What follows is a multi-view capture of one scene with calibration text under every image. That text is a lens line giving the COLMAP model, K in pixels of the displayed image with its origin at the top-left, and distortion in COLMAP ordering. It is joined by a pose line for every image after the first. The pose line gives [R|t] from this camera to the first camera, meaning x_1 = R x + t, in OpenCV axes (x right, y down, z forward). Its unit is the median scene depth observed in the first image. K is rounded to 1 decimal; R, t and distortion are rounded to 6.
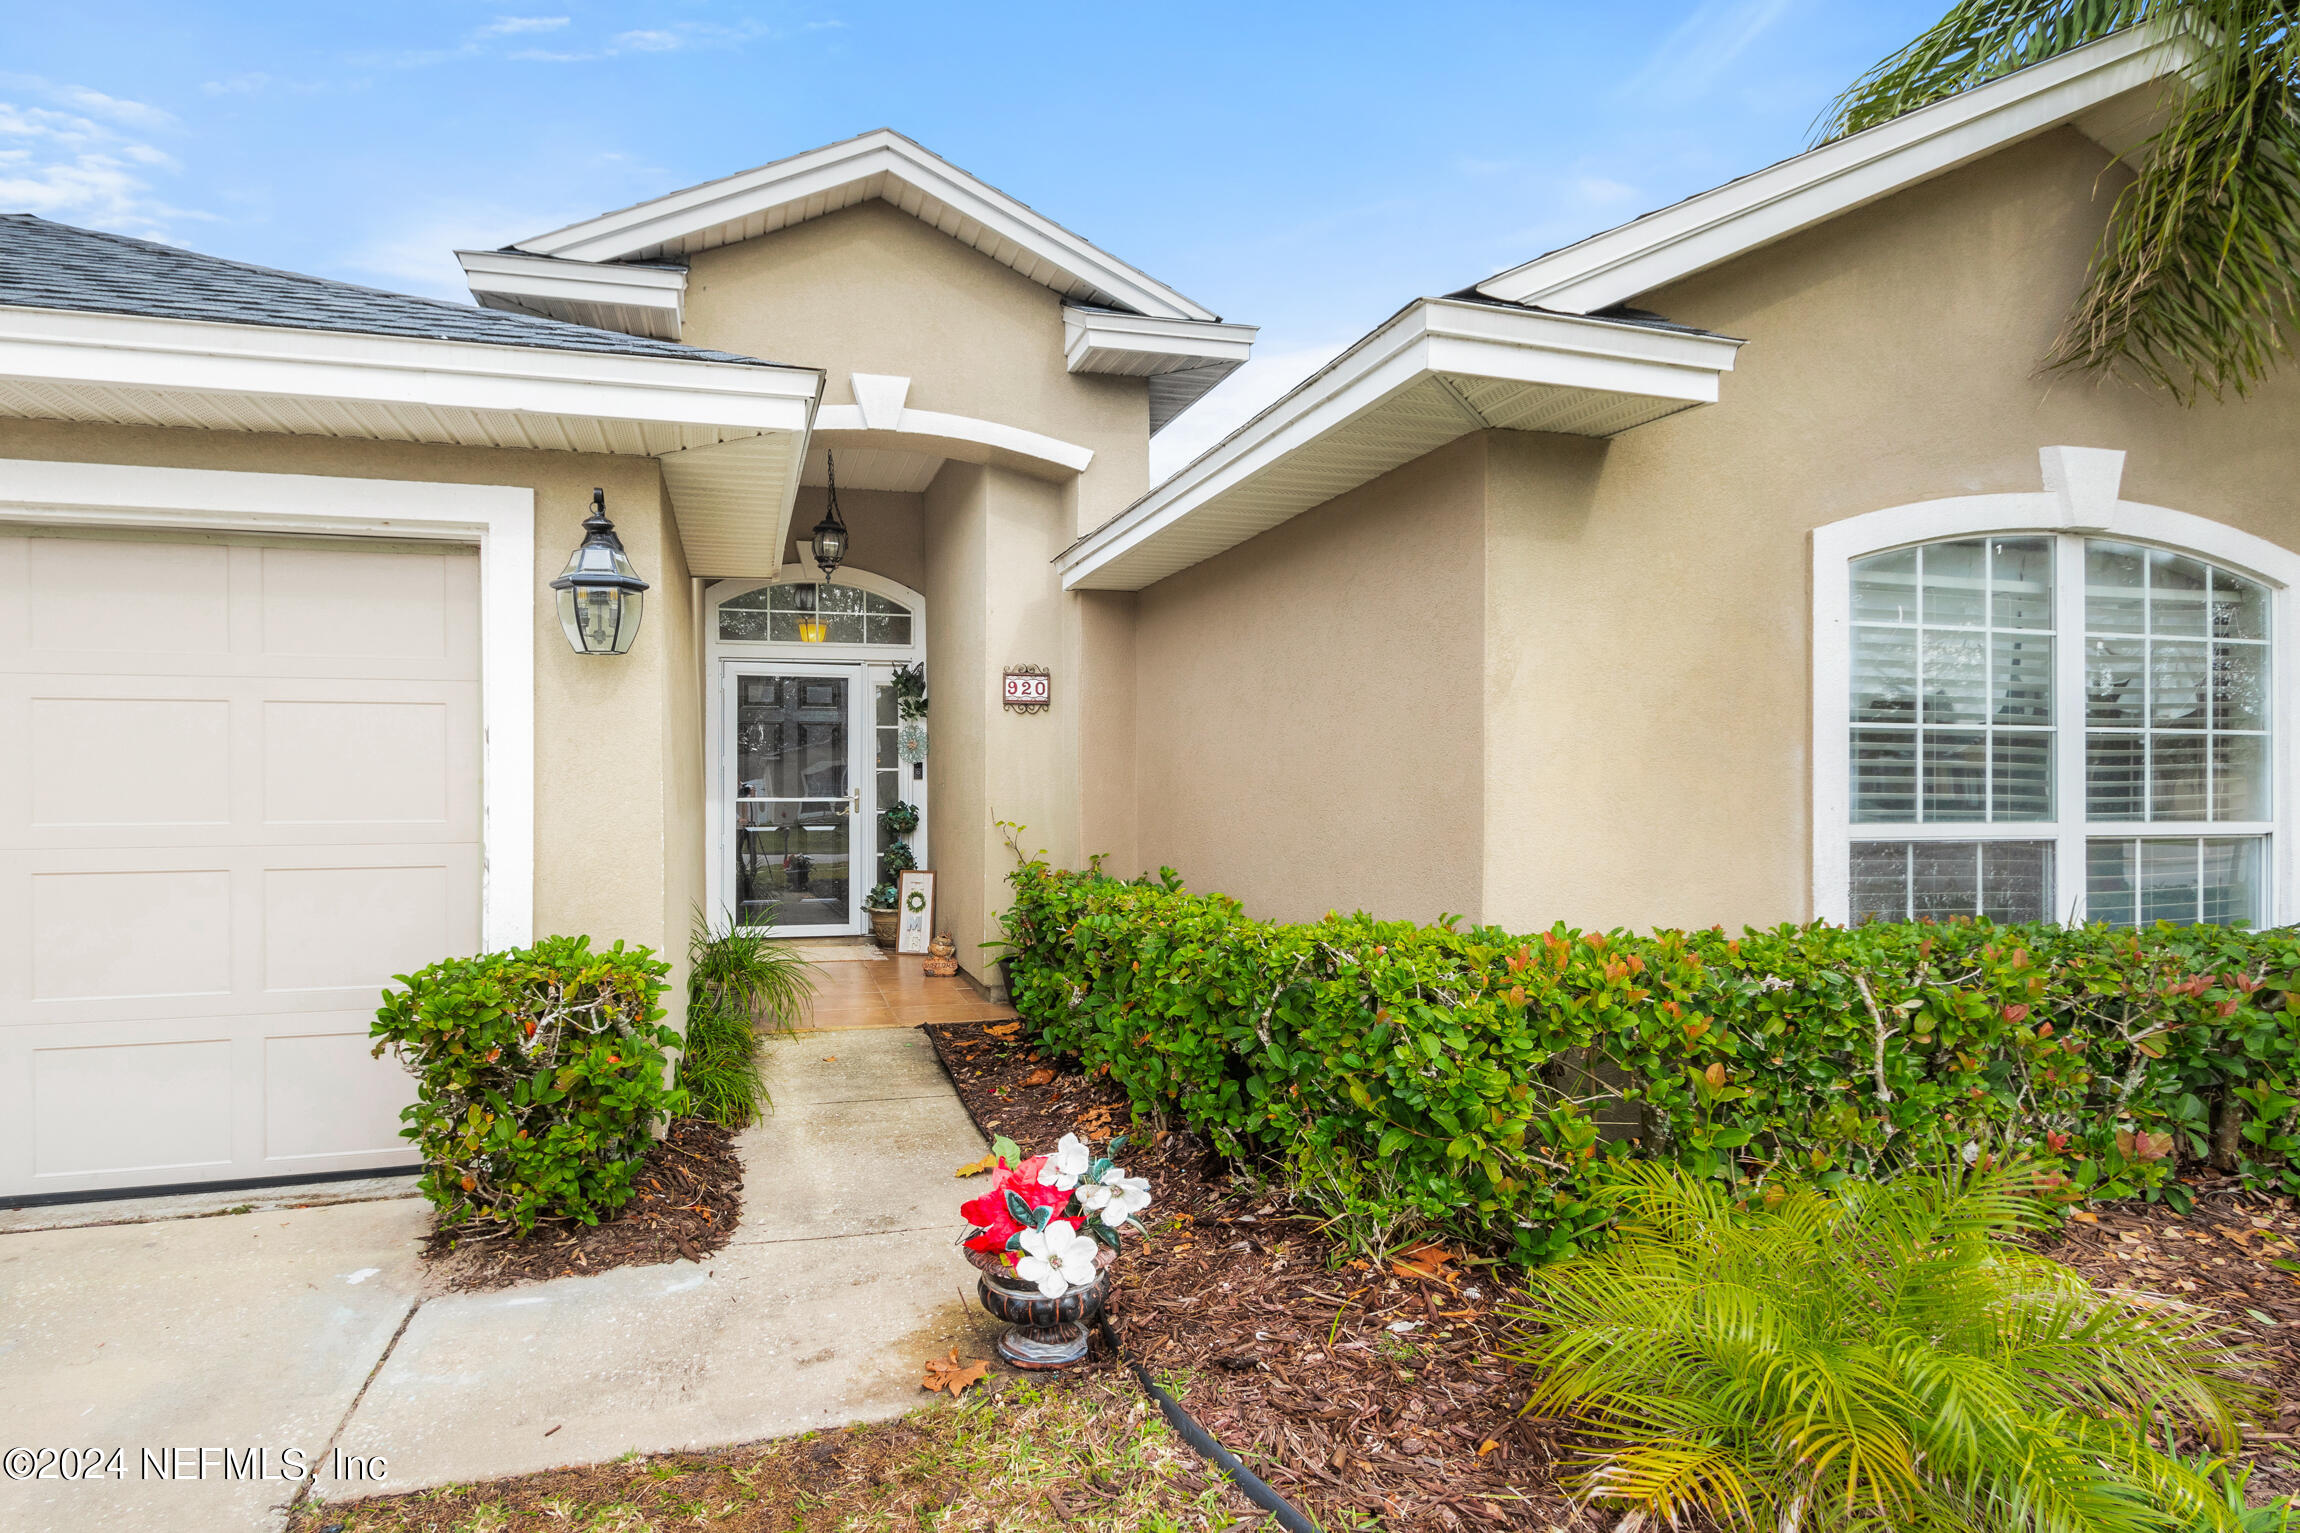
lens RADIAL K [[1333.2, 0, 1340.5], [0, 1333.2, 782.8], [0, 0, 1]] dist [-0.008822, -0.000125]
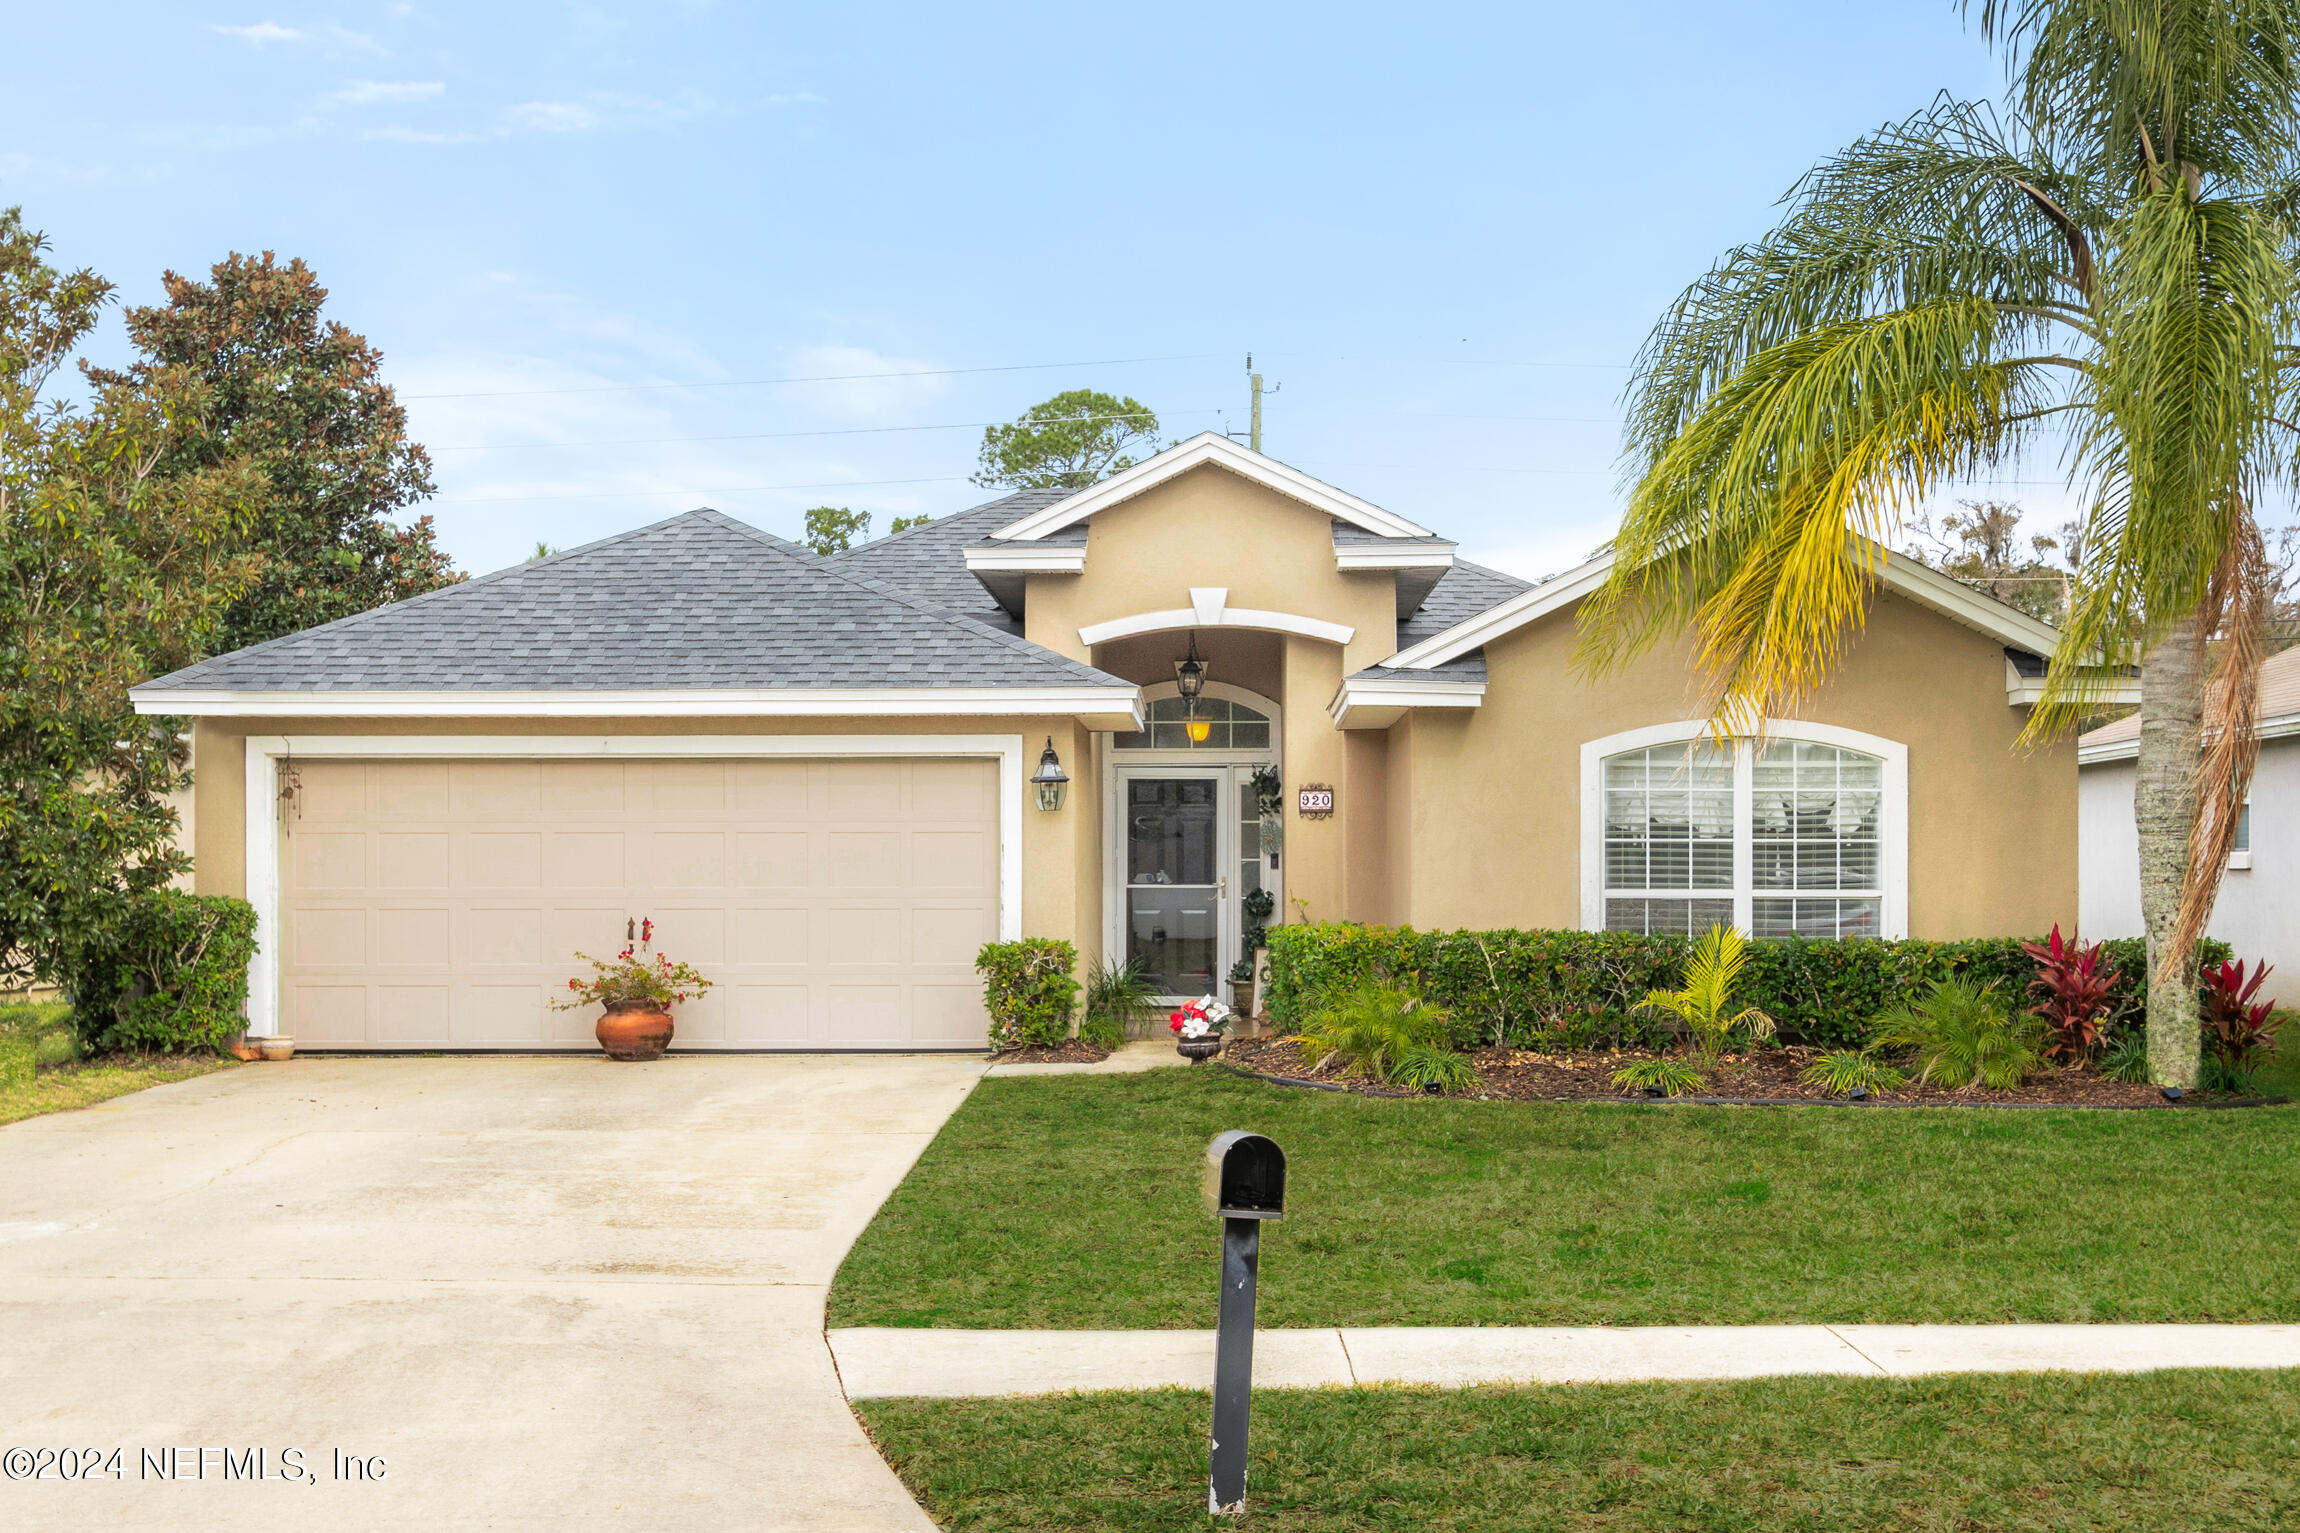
lens RADIAL K [[2369.2, 0, 1251.3], [0, 2369.2, 865.5], [0, 0, 1]] dist [-0.045357, 0.000000]
pose [[0.924783, 0.000280, -0.380494, 0.645333], [-0.002284, 0.999986, -0.004816, 0.006937], [0.380488, 0.005322, 0.924771, -1.297467]]
